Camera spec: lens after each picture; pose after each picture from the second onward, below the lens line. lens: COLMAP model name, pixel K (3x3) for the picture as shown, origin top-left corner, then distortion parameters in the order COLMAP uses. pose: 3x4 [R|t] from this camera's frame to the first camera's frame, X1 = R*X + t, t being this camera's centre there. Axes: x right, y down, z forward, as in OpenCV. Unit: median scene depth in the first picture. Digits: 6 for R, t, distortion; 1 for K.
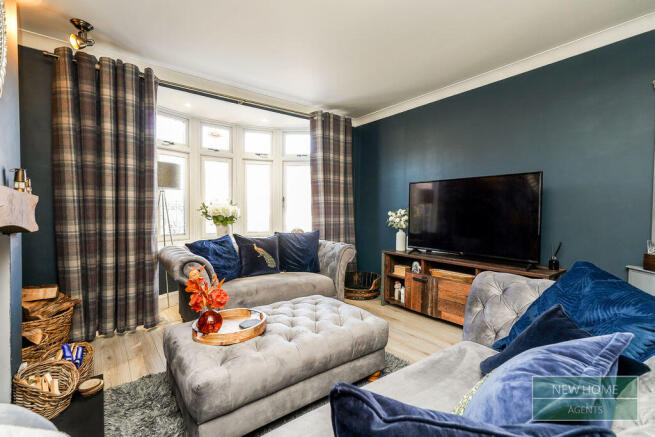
lens RADIAL K [[300.6, 0, 324.4], [0, 300.6, 213.8], [0, 0, 1]] dist [0.000099, 0.001566]
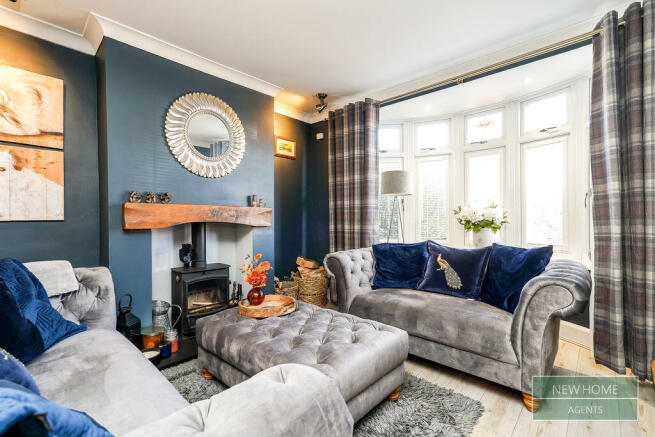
lens RADIAL K [[300.6, 0, 330.4], [0, 300.6, 217.3], [0, 0, 1]] dist [0.000099, 0.001566]
pose [[0.160208, -0.002468, -0.987080, 0.414764], [-0.003300, 0.999990, -0.003036, 0.002962], [0.987078, 0.003744, 0.160199, 0.455781]]
